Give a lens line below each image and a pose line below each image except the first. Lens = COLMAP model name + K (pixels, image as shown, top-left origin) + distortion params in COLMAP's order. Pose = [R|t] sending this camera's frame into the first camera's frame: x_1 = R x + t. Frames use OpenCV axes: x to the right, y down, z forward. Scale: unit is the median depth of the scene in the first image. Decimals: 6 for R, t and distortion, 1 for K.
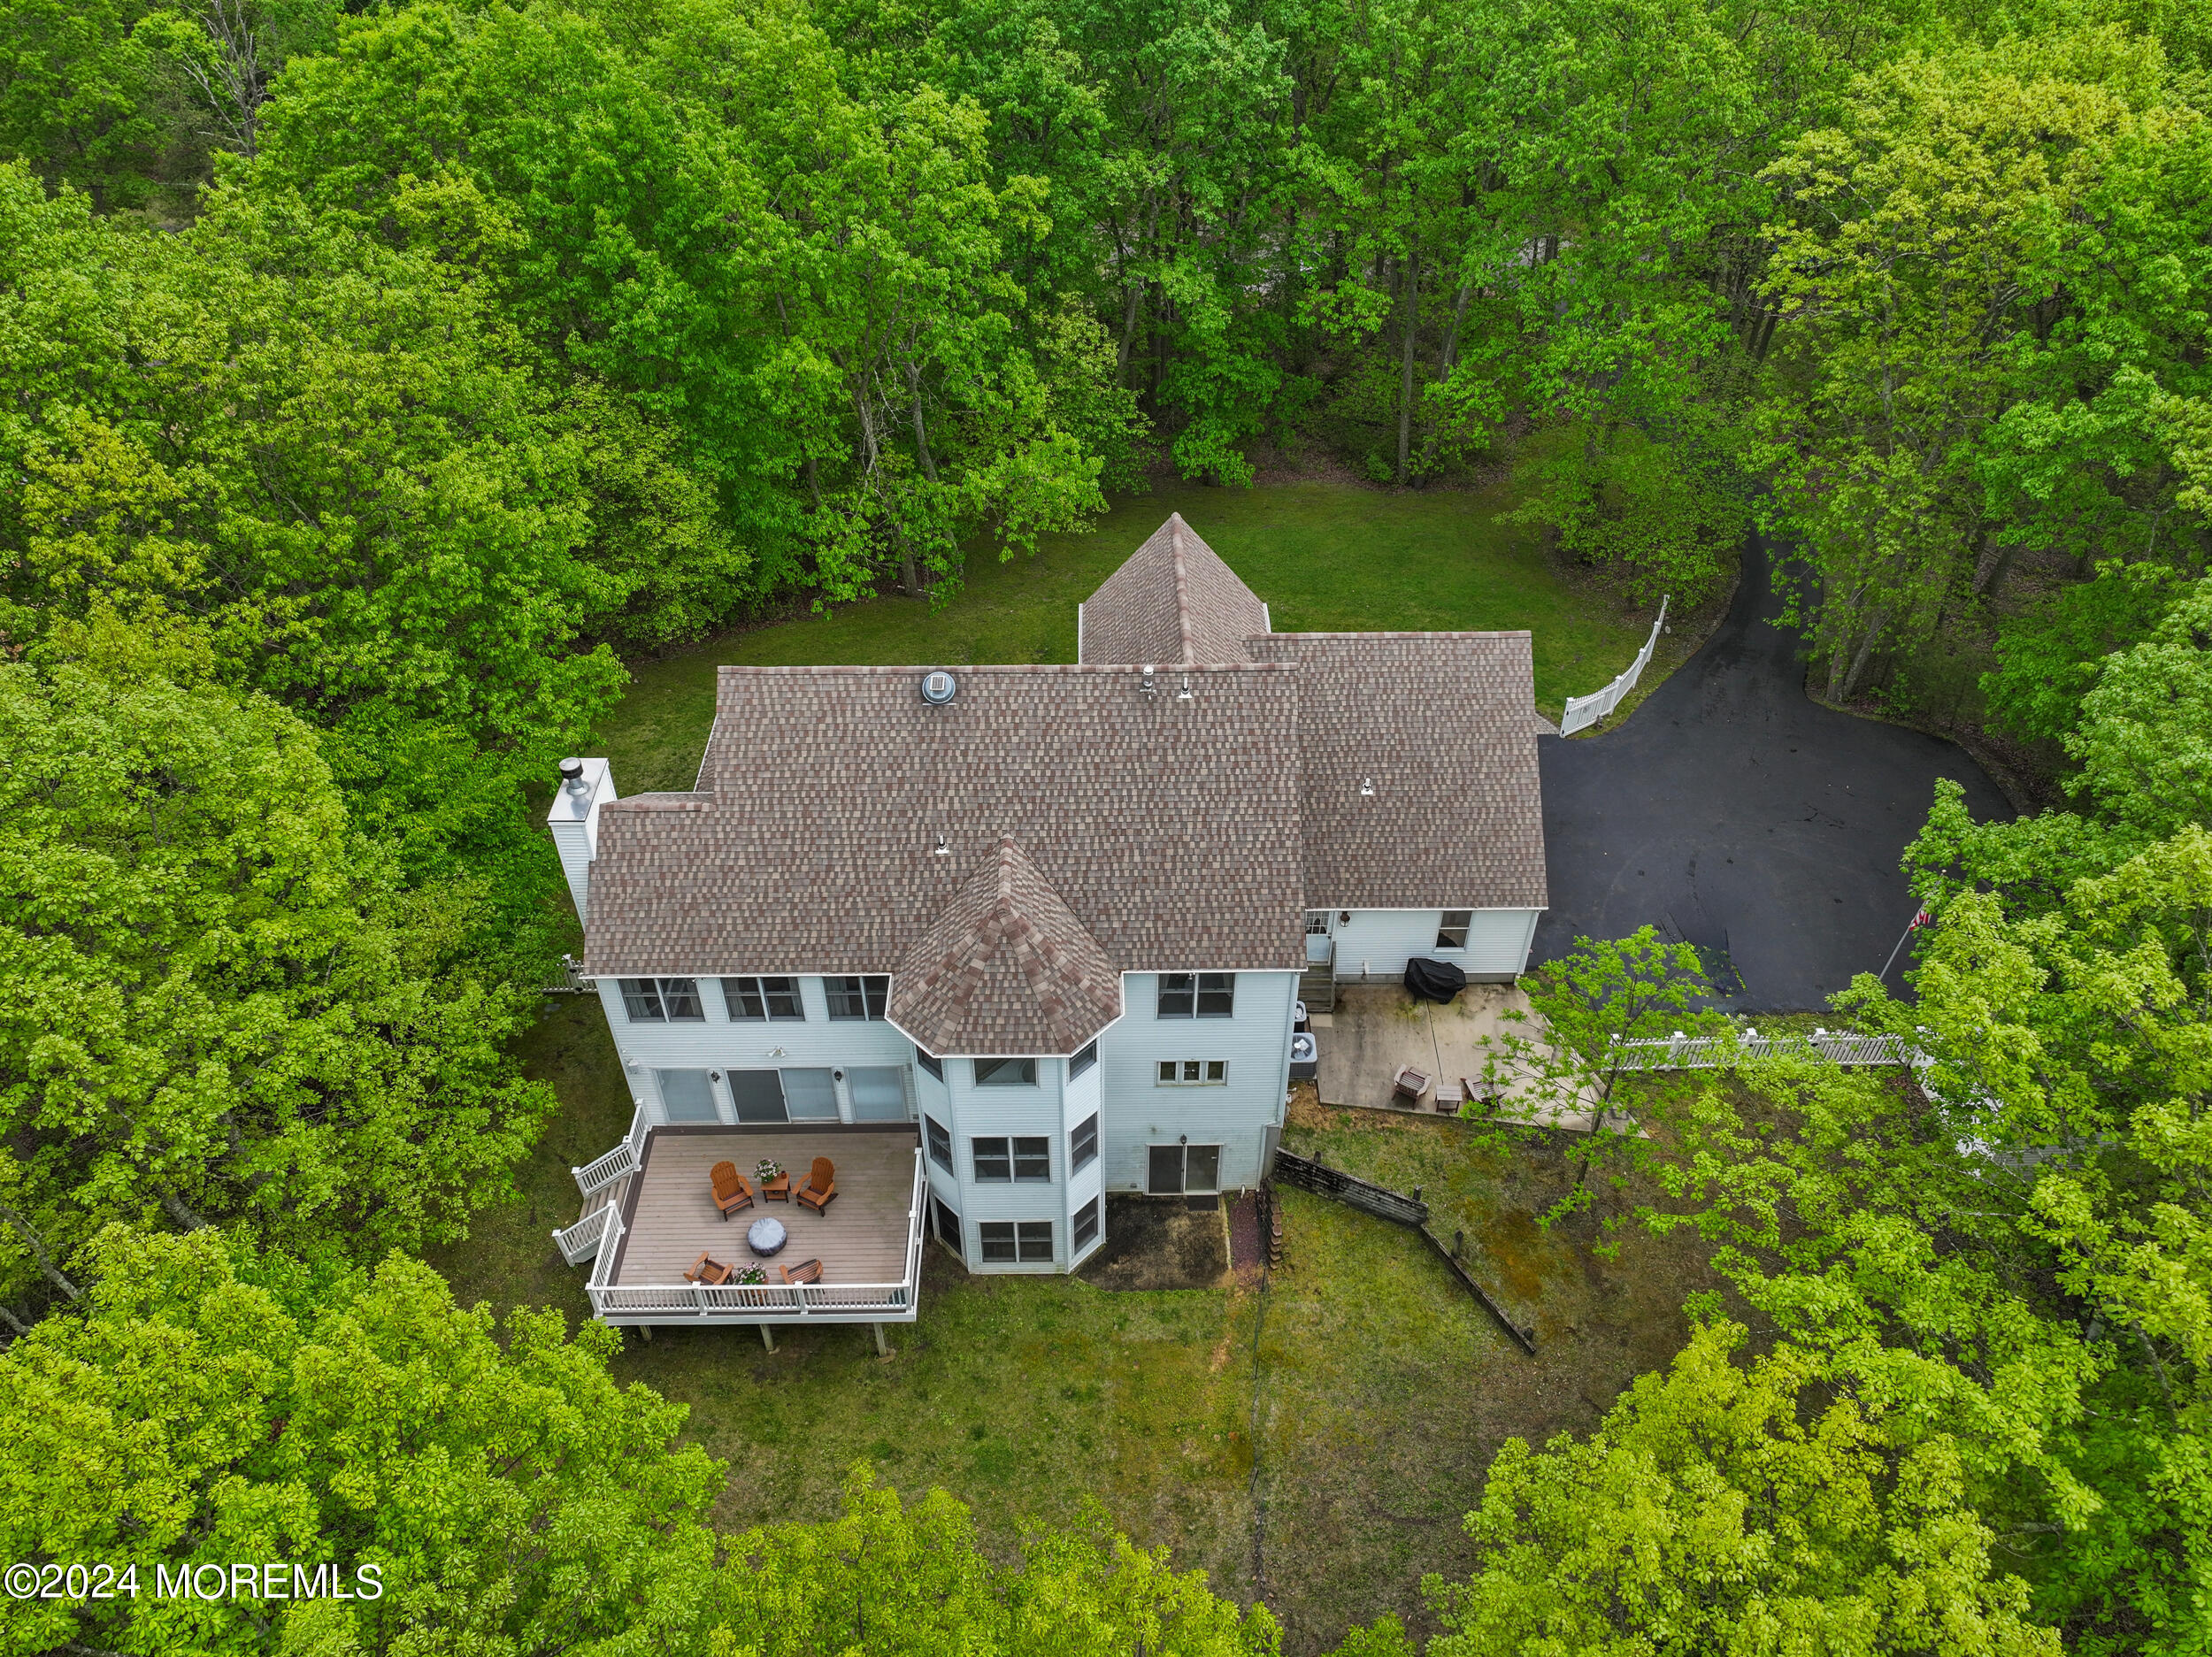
lens RADIAL K [[1571.3, 0, 1102.1], [0, 1571.3, 812.0], [0, 0, 1]] dist [0.009806, 0.007672]
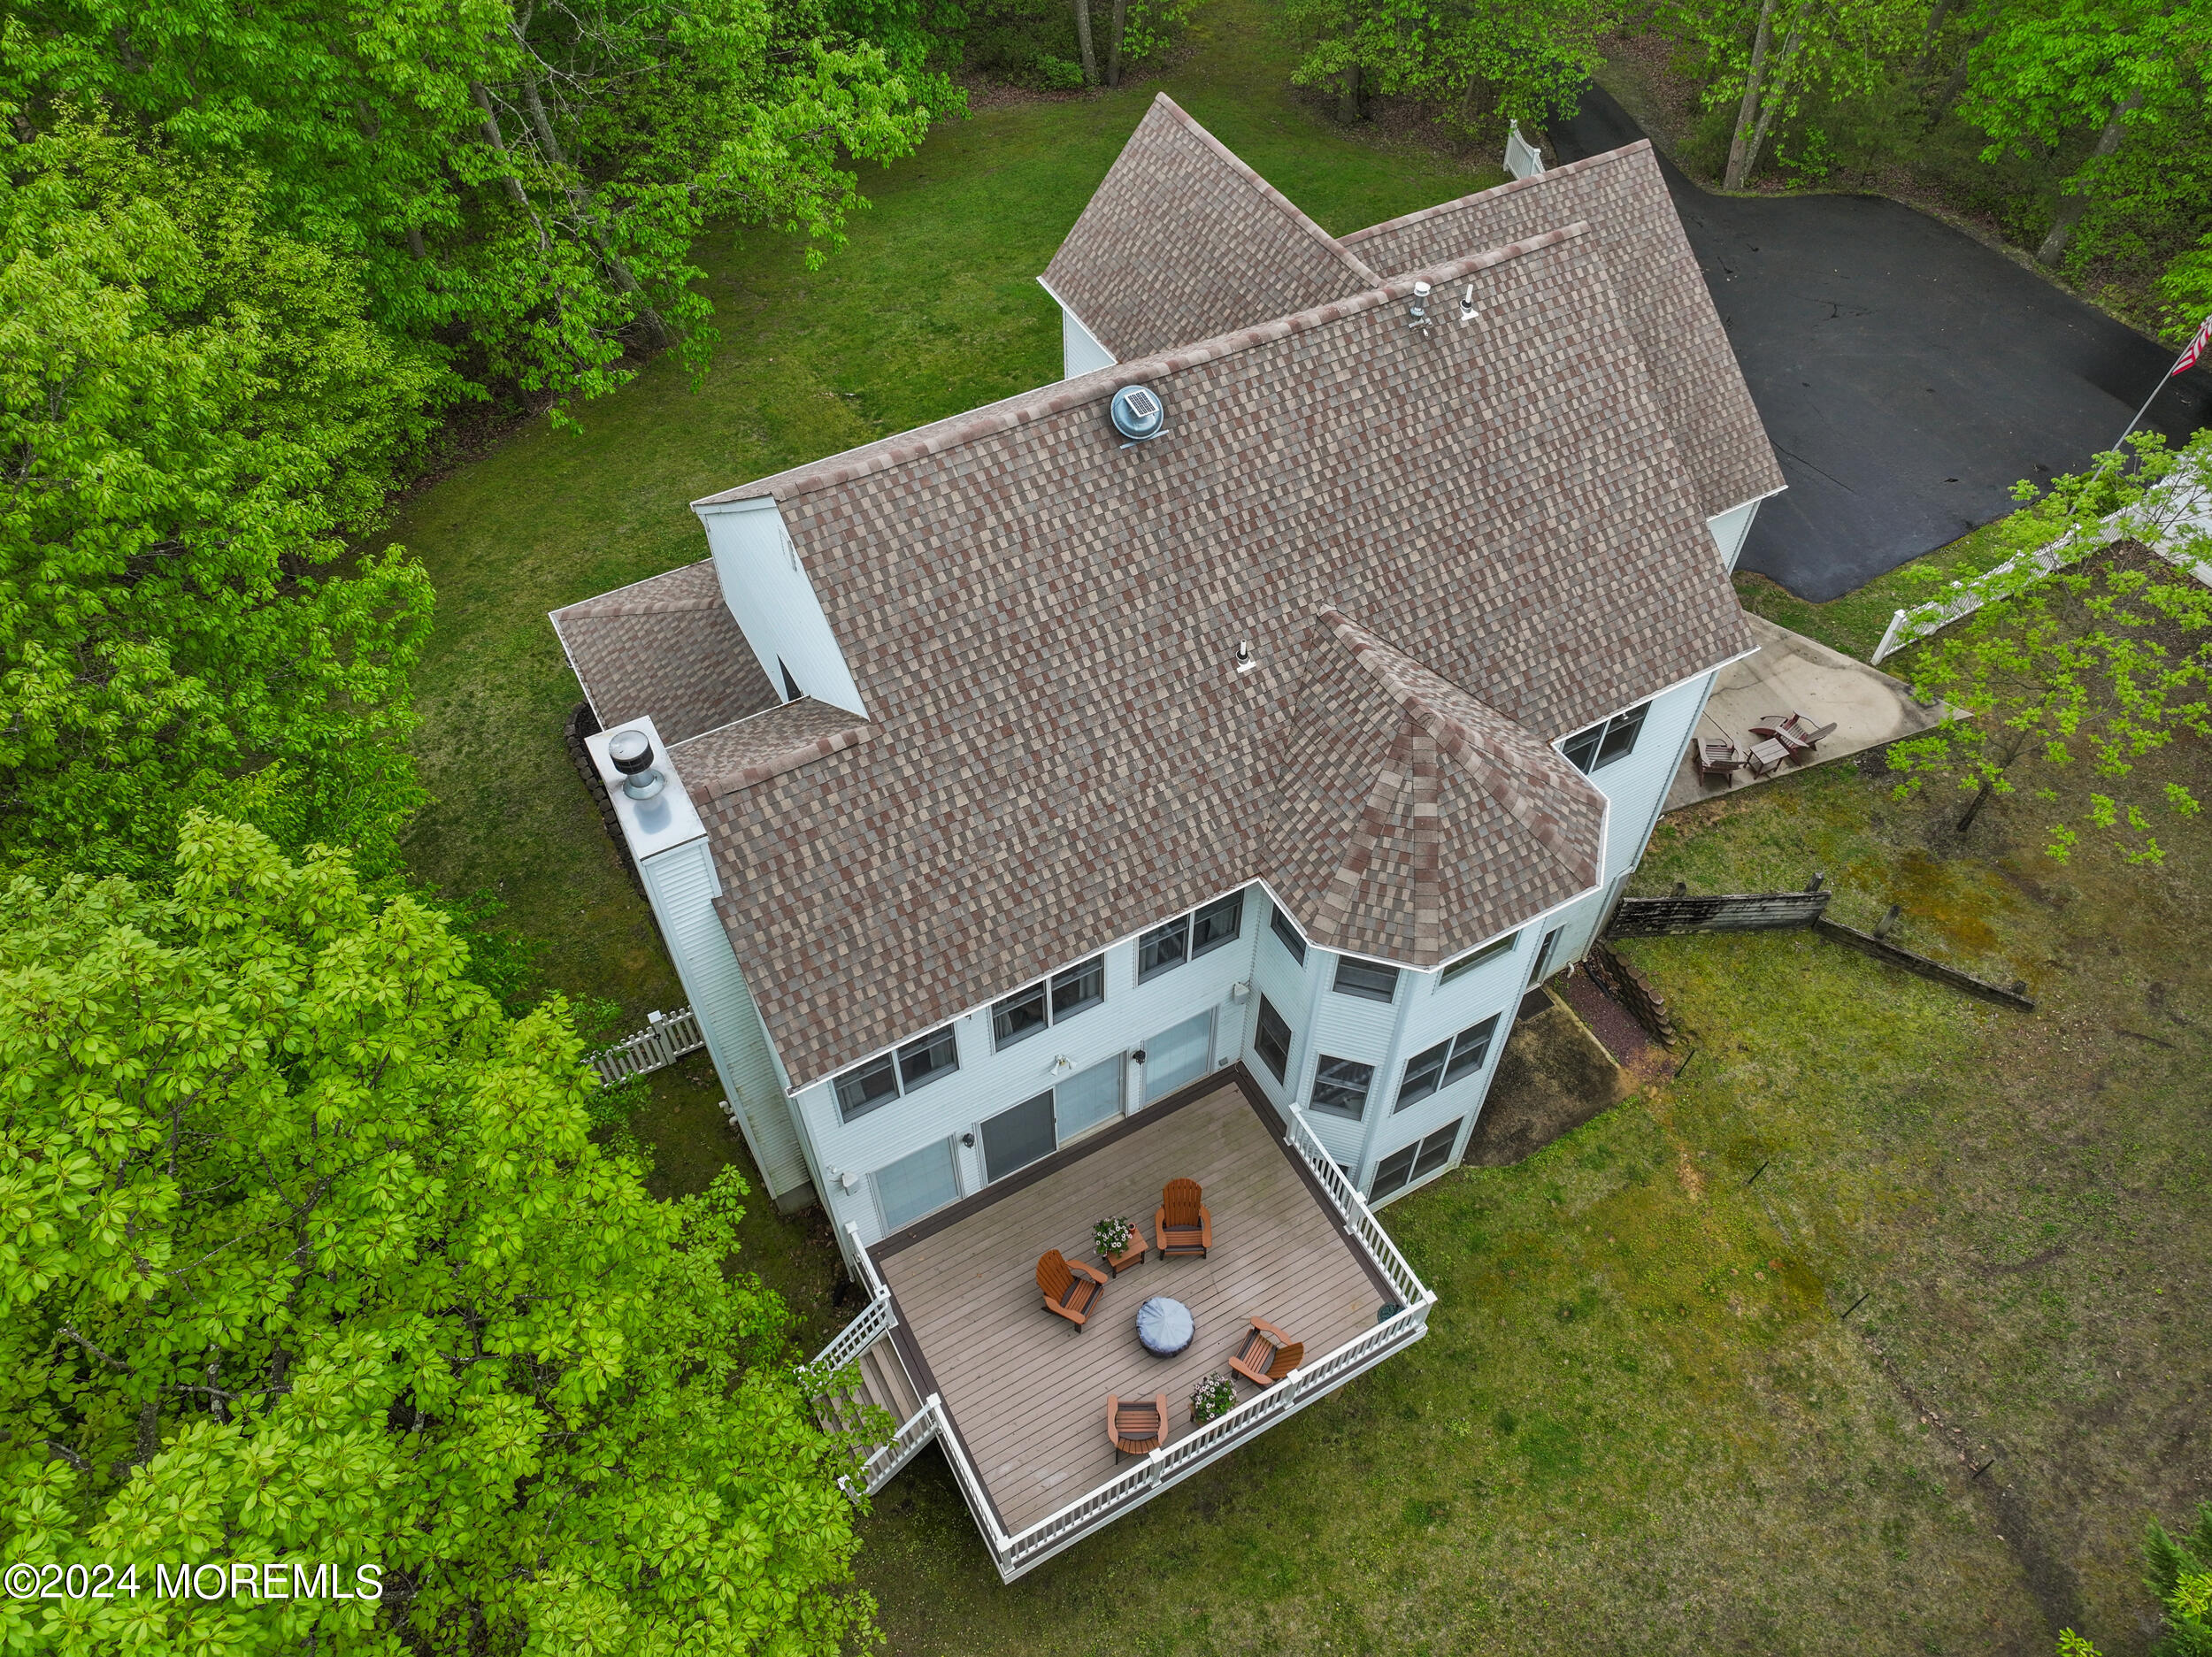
lens RADIAL K [[1571.3, 0, 1117.0], [0, 1571.3, 818.4], [0, 0, 1]] dist [0.009806, 0.007672]
pose [[0.877864, -0.368732, 0.305600, -0.329857], [0.312535, 0.924596, 0.217817, -0.064820], [-0.362872, -0.095702, 0.926911, 0.405603]]
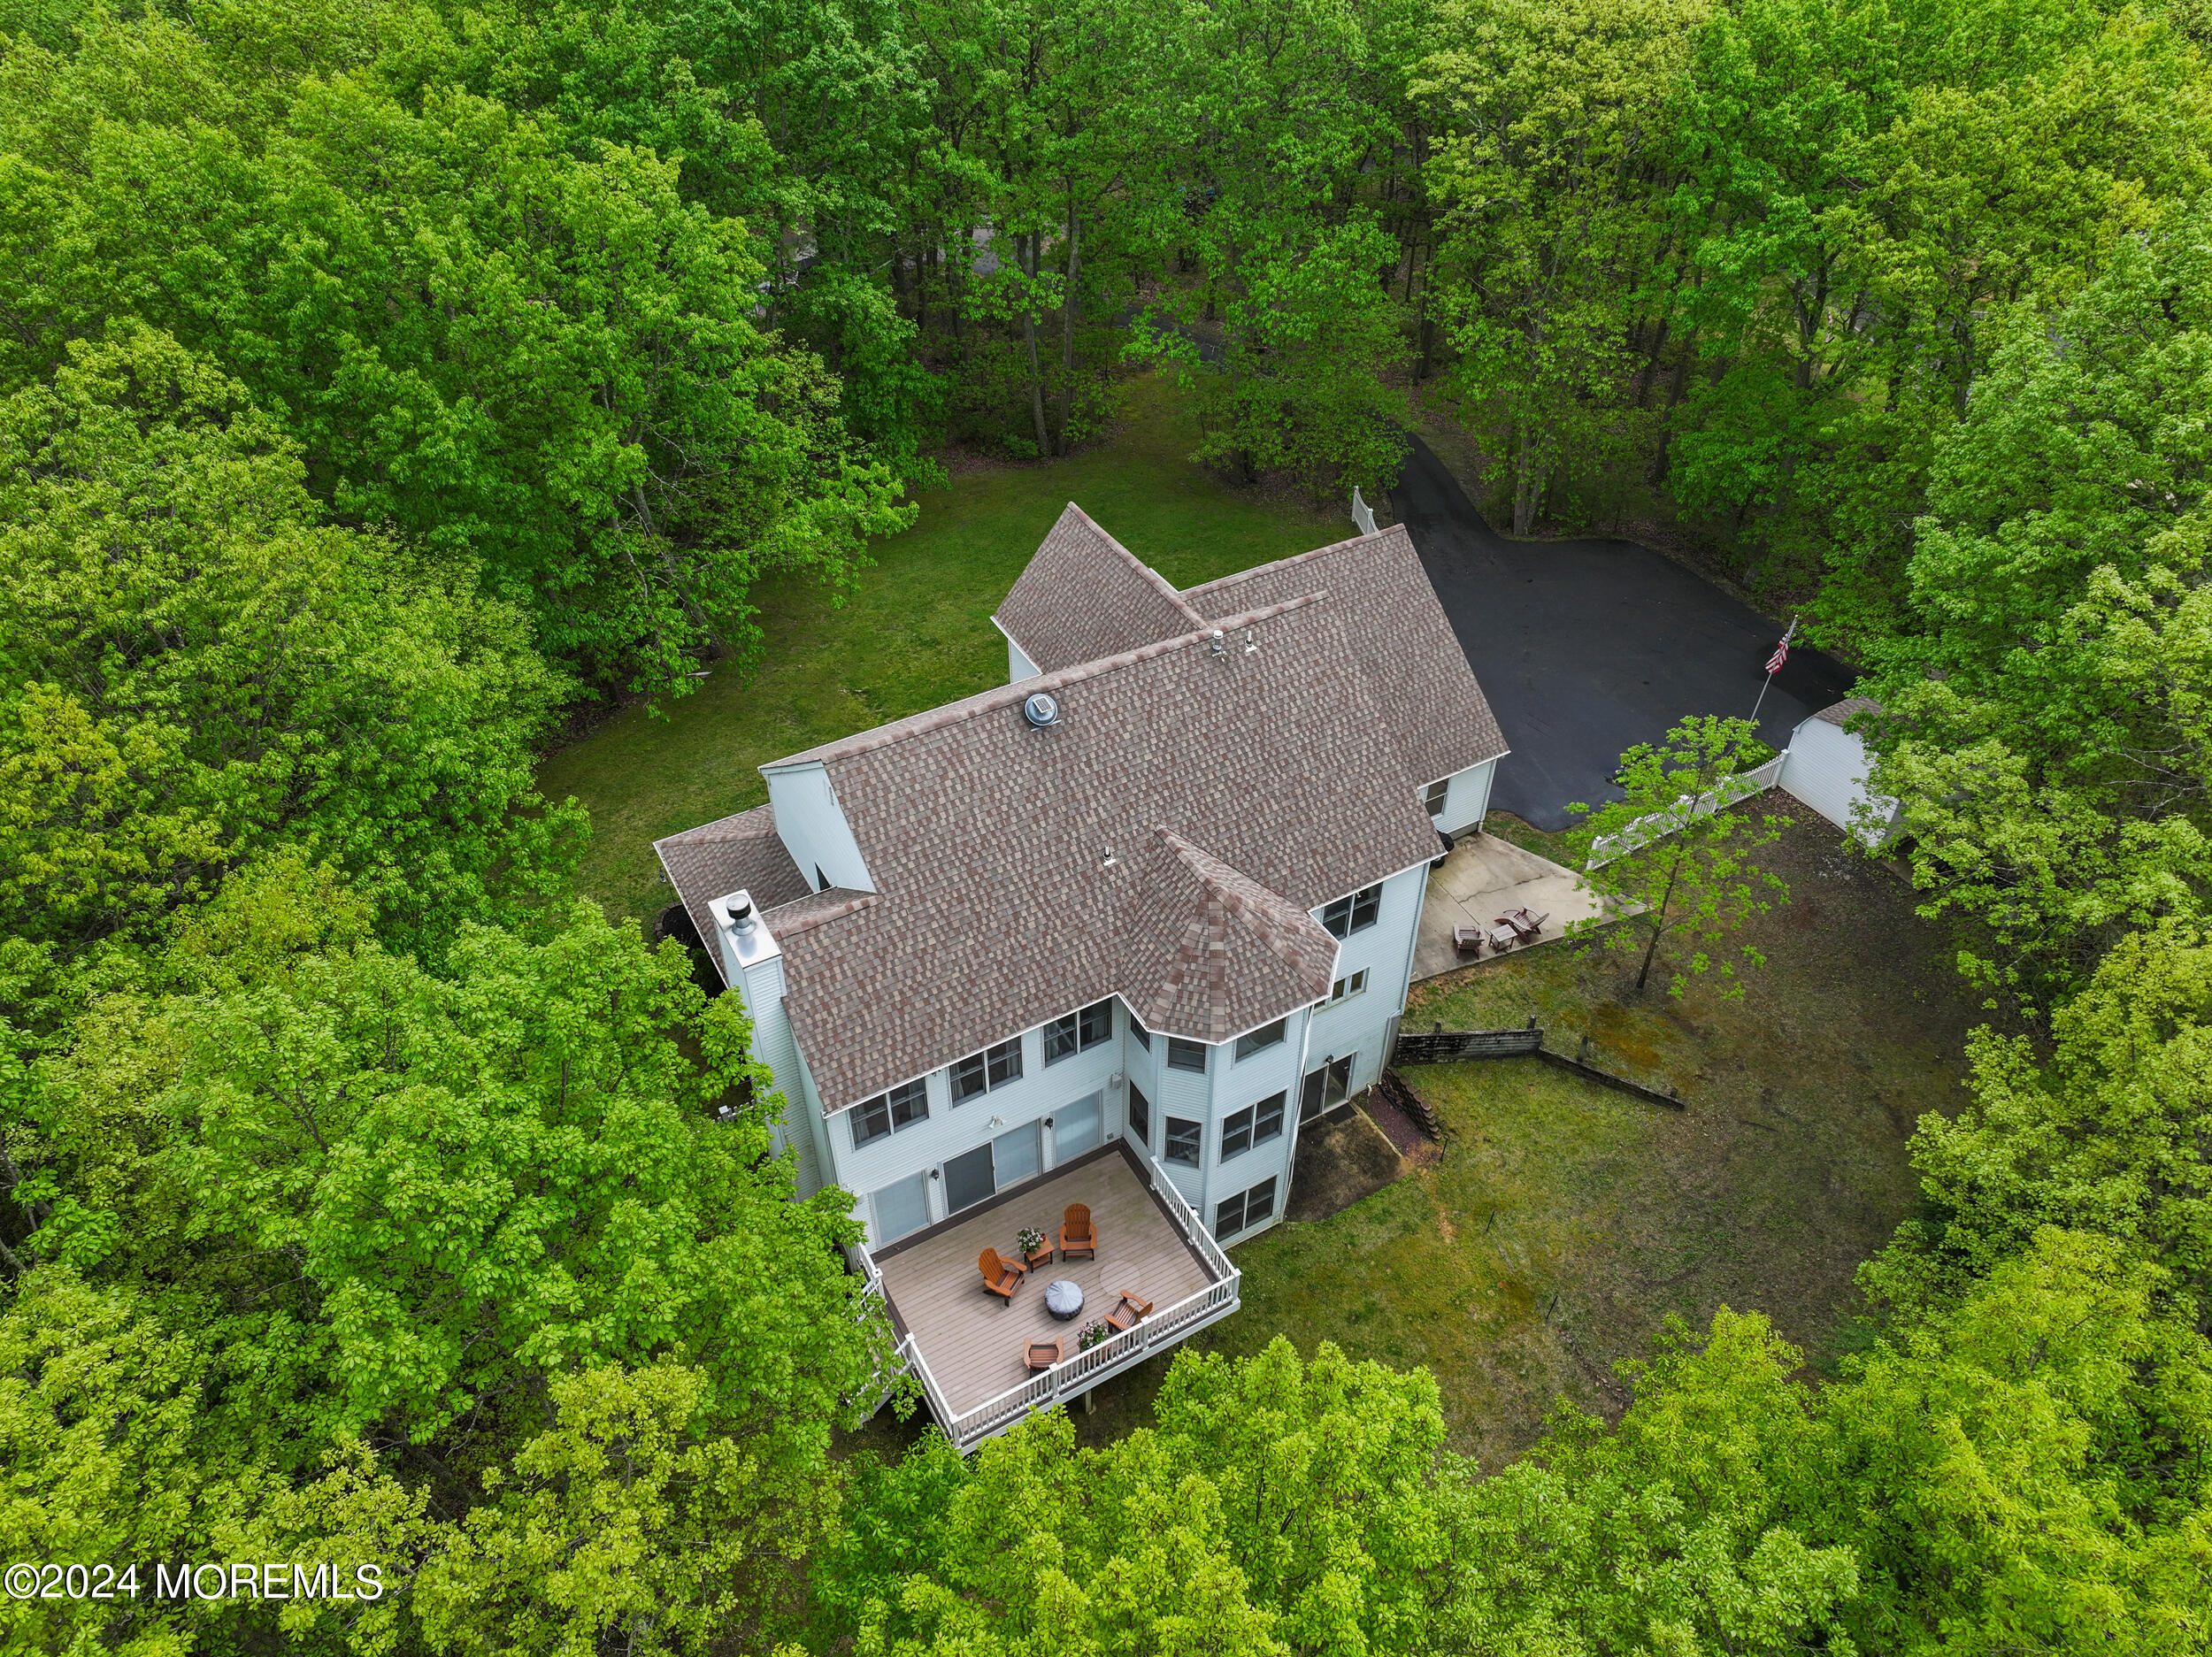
lens RADIAL K [[1571.3, 0, 1114.0], [0, 1571.3, 816.9], [0, 0, 1]] dist [0.009806, 0.007672]
pose [[0.872634, -0.318735, 0.370024, -0.424071], [0.320235, 0.945486, 0.059217, -0.055692], [-0.368727, 0.066820, 0.927133, 0.066266]]
